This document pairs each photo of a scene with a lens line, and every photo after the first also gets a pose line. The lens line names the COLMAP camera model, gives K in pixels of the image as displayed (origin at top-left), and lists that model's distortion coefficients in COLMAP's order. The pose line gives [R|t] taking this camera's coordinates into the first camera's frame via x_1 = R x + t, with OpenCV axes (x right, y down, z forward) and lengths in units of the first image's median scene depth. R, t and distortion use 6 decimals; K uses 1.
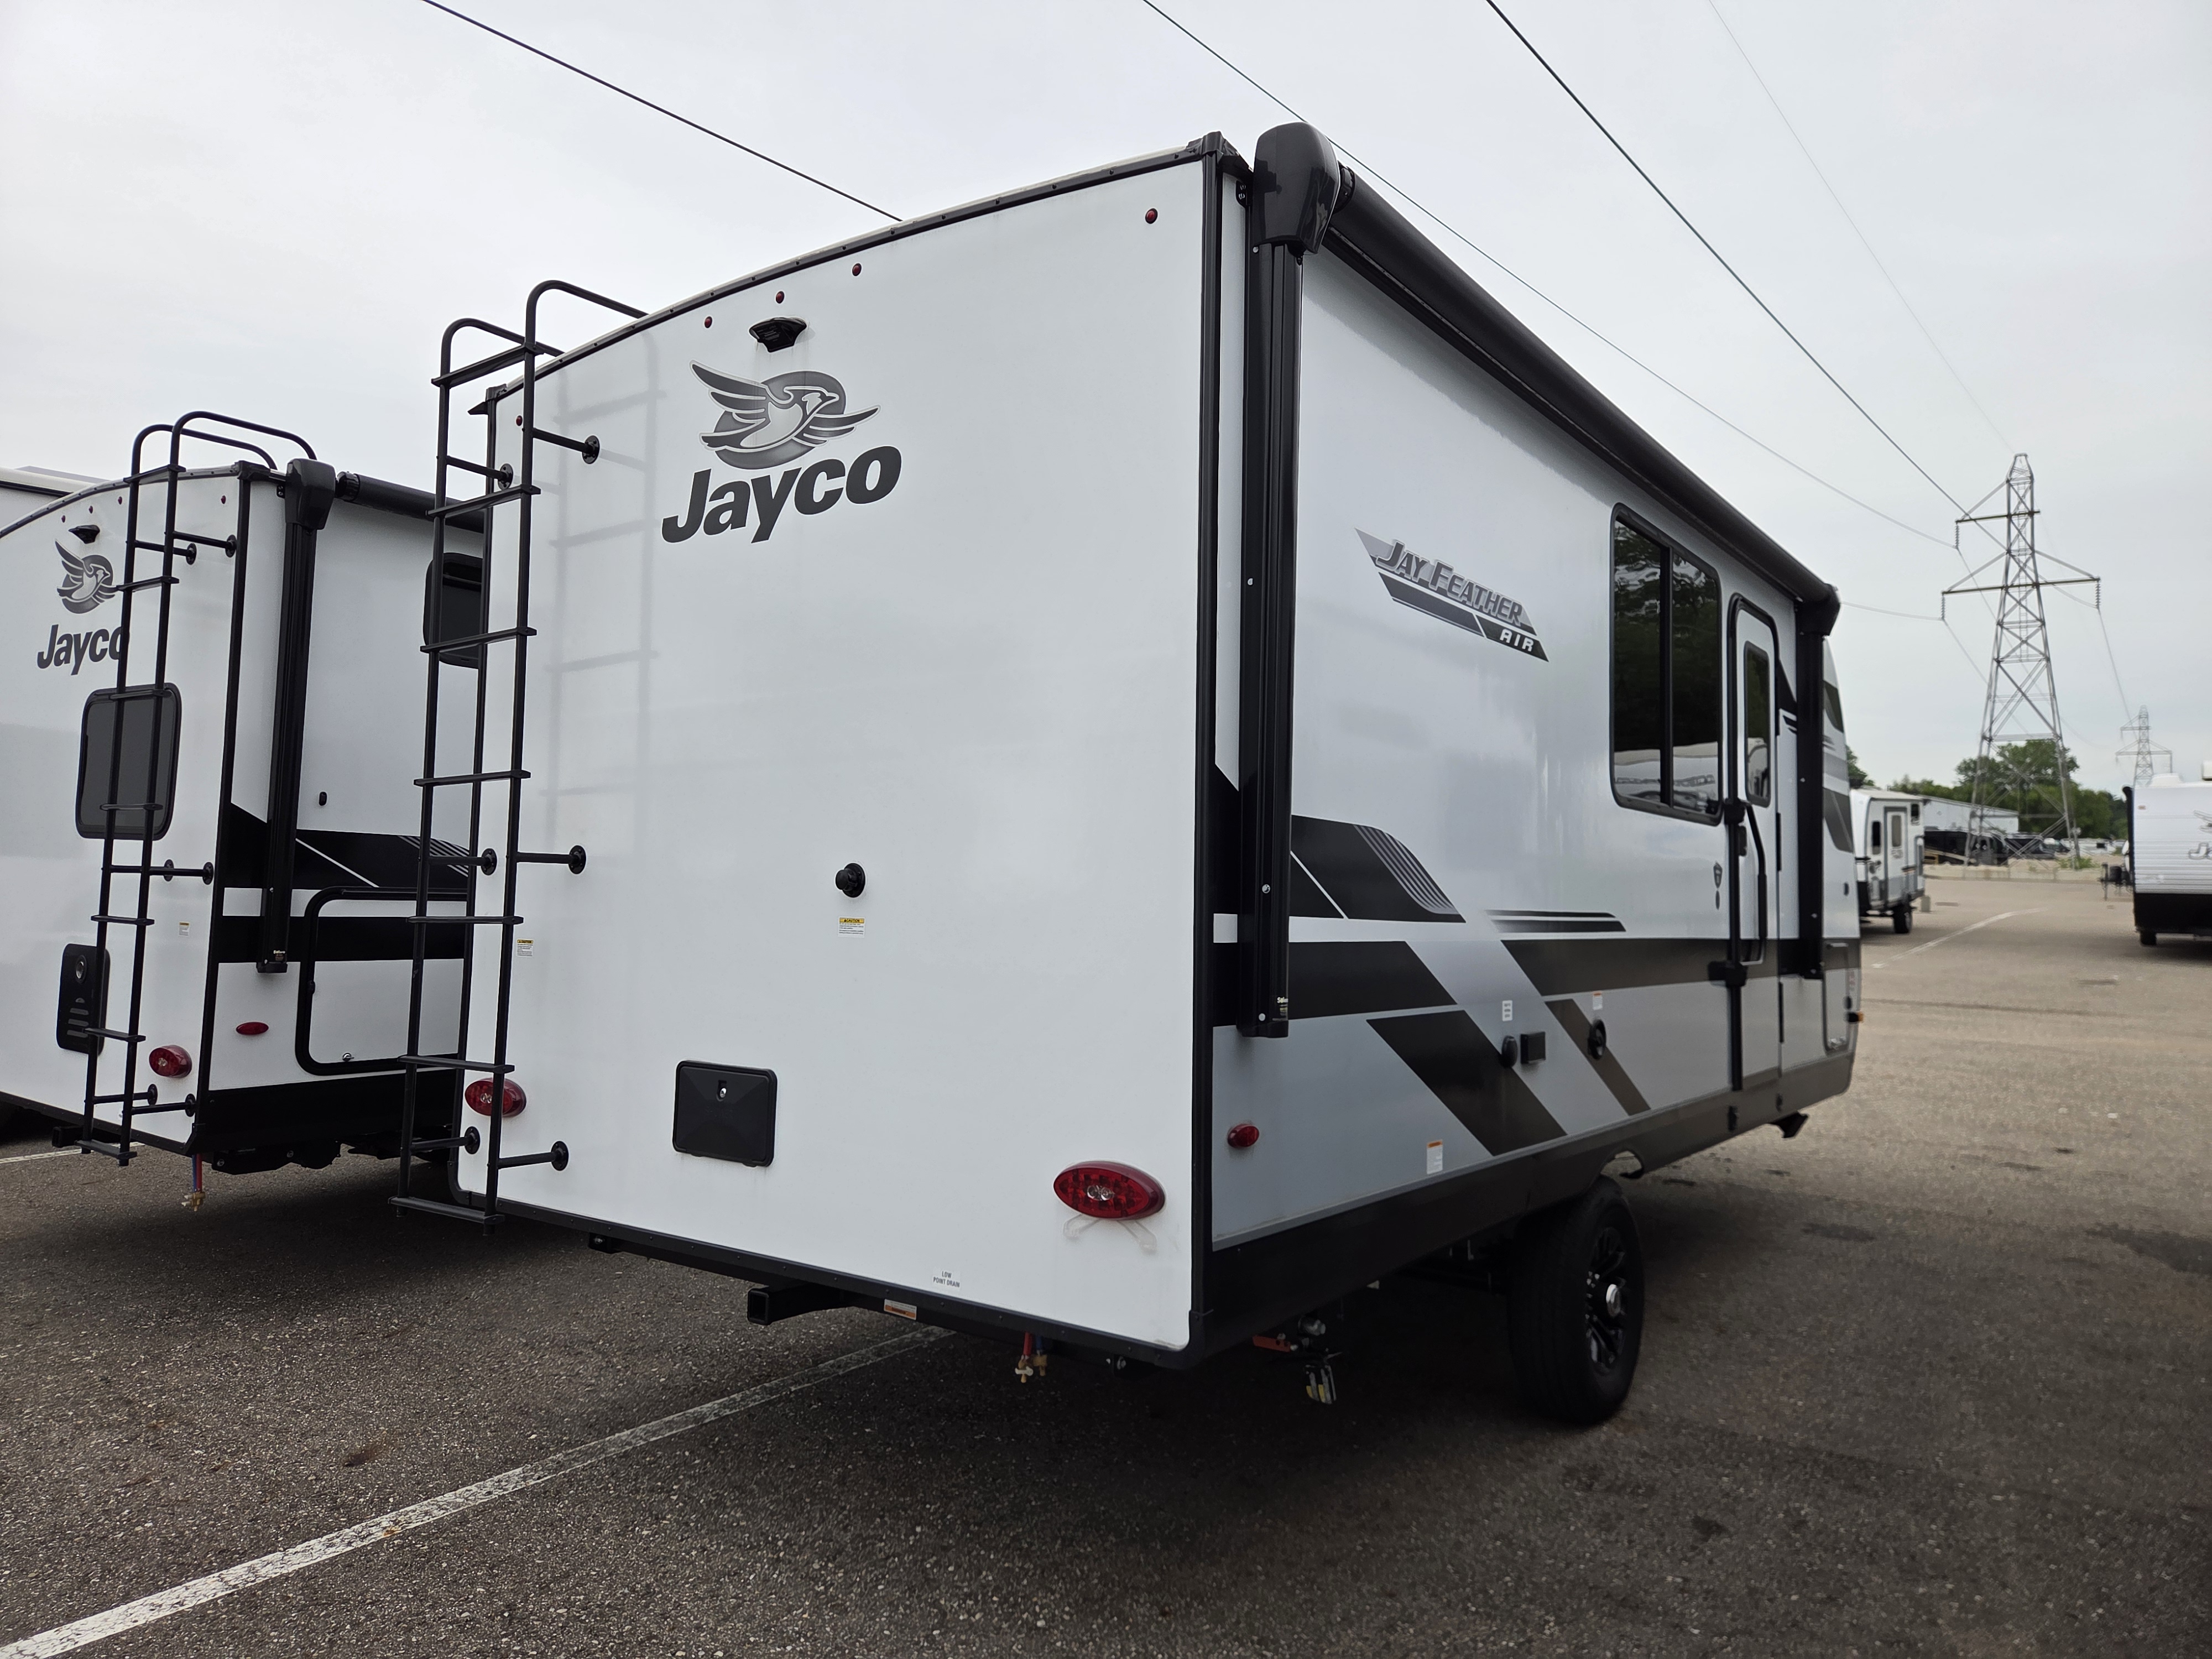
lens RADIAL K [[1484.8, 0, 1112.4], [0, 1484.8, 825.3], [0, 0, 1]] dist [0.057726, -0.049332]
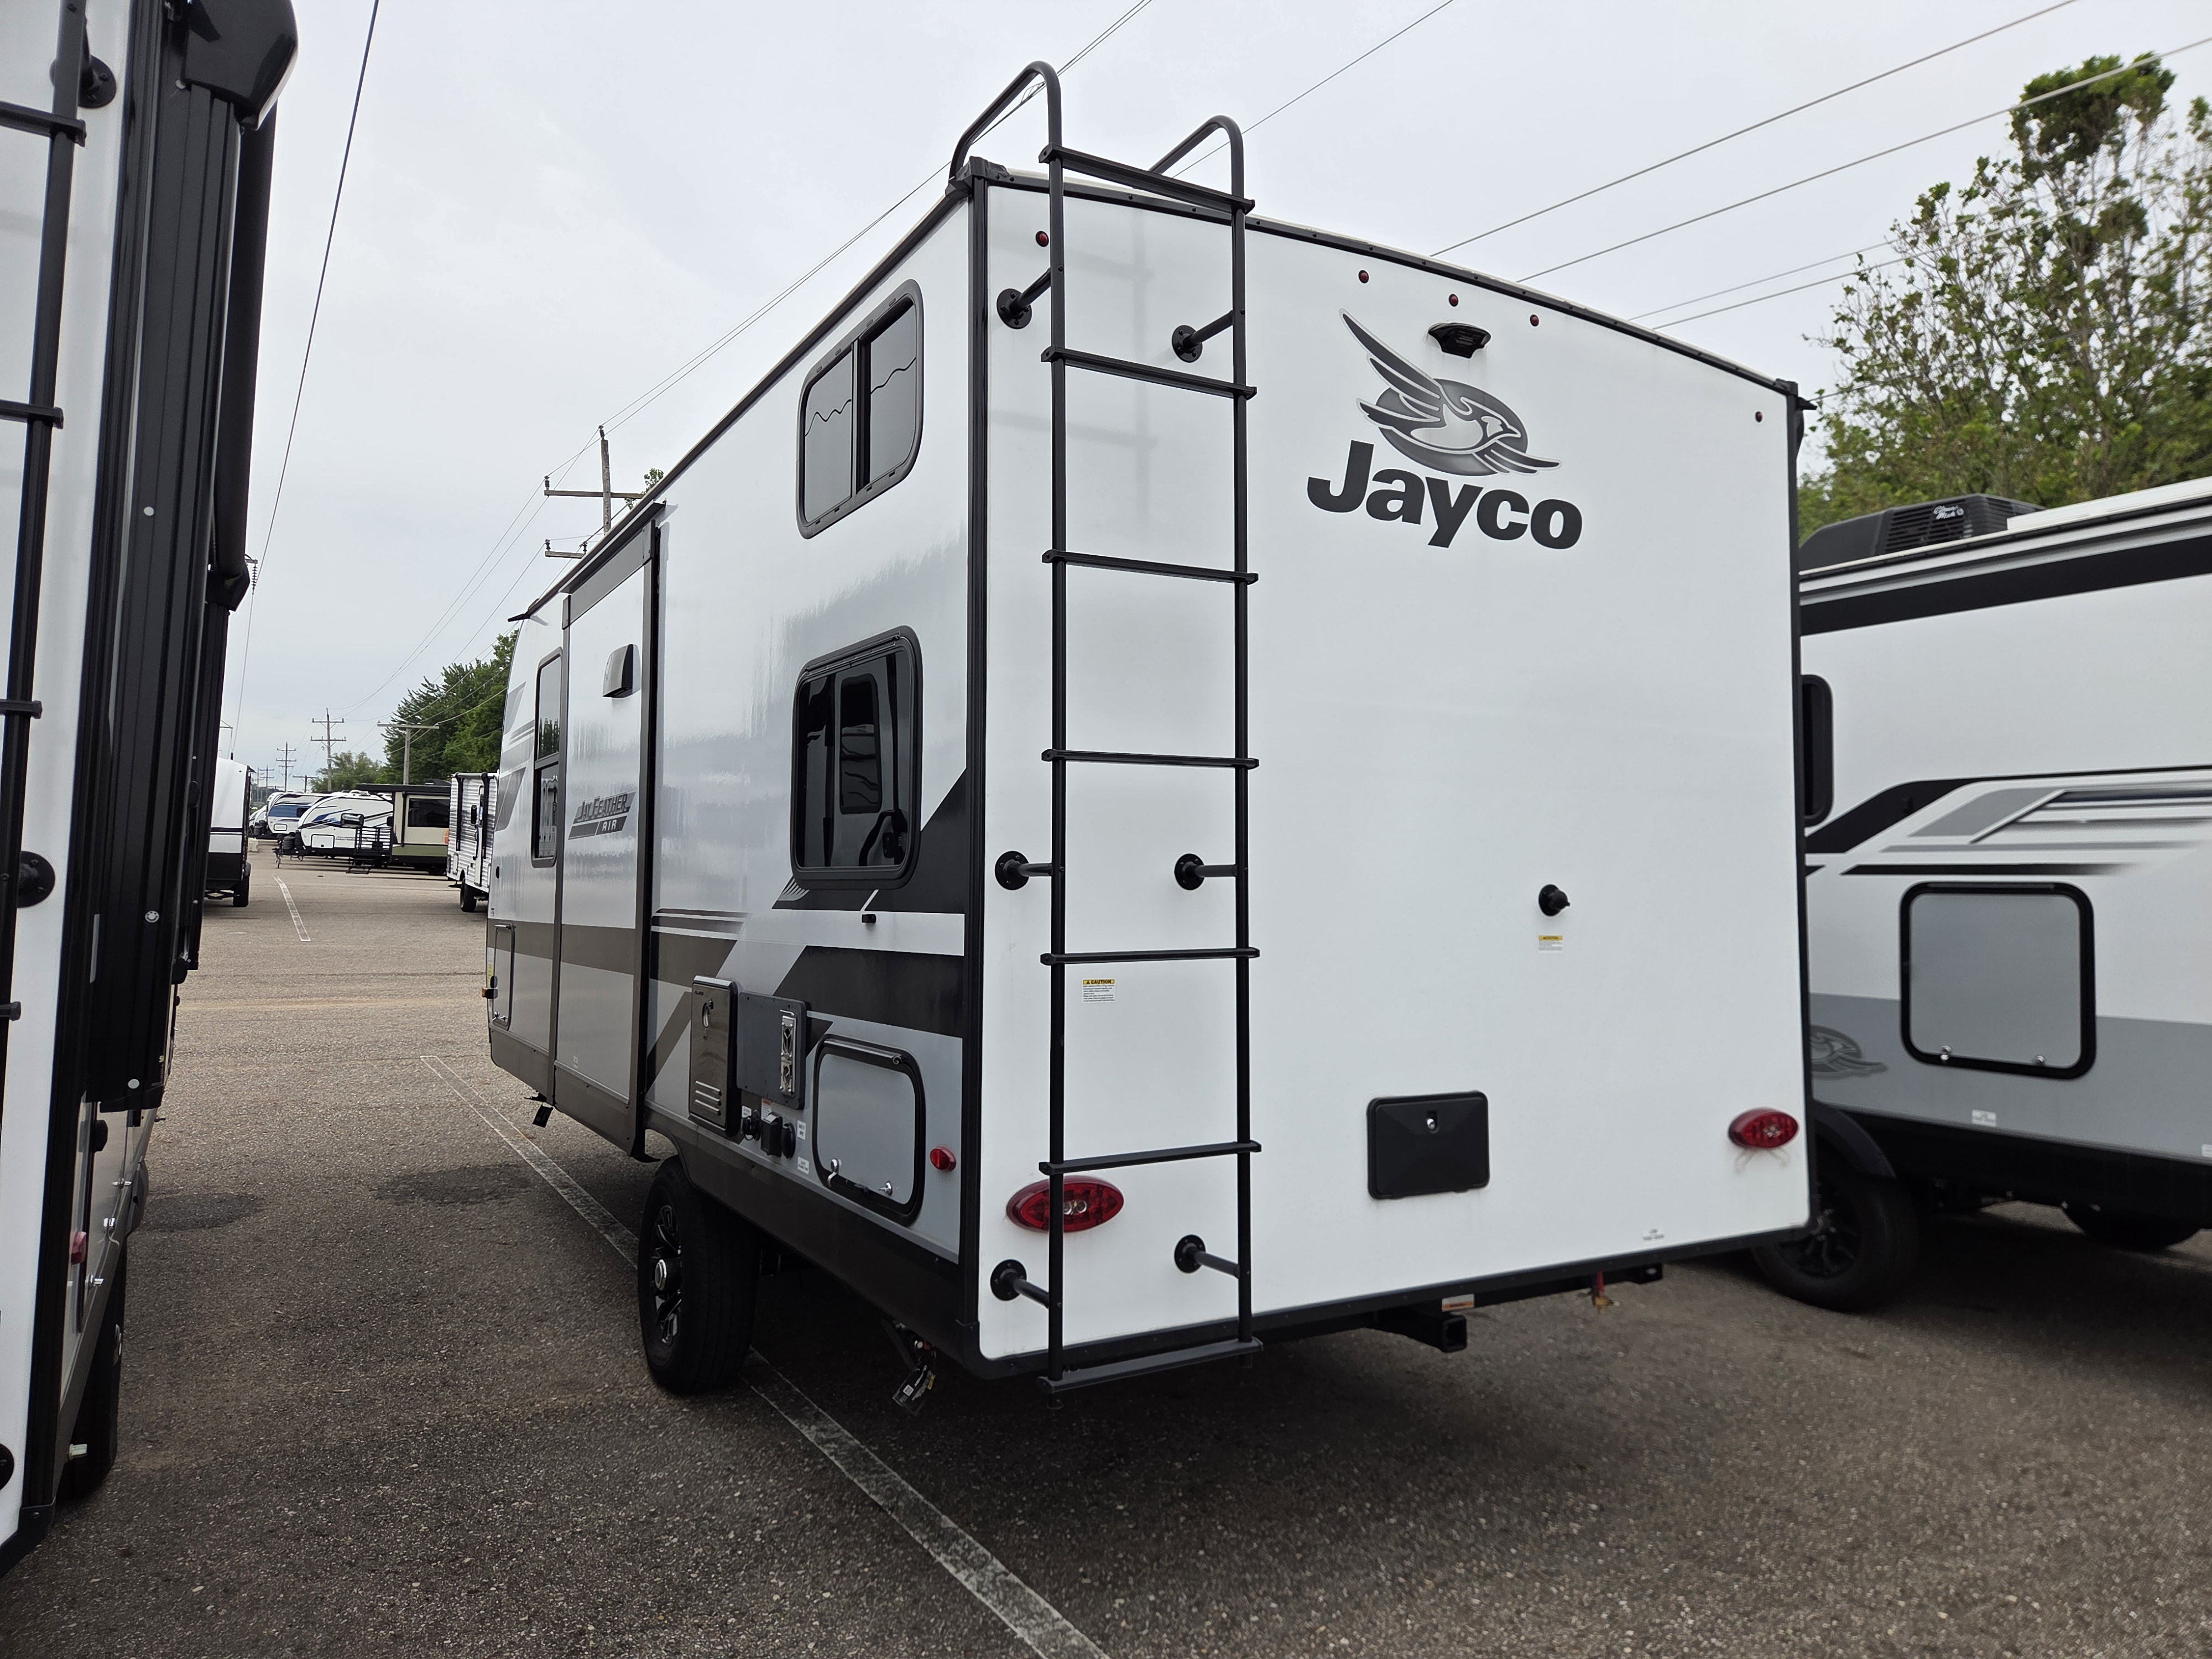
lens RADIAL K [[1484.8, 0, 1092.0], [0, 1484.8, 828.7], [0, 0, 1]] dist [0.057726, -0.049332]
pose [[0.394864, 0.027608, 0.918325, -1.199226], [-0.050546, 0.998687, -0.008290, 0.010438], [-0.917348, -0.043144, 0.395741, 0.815113]]
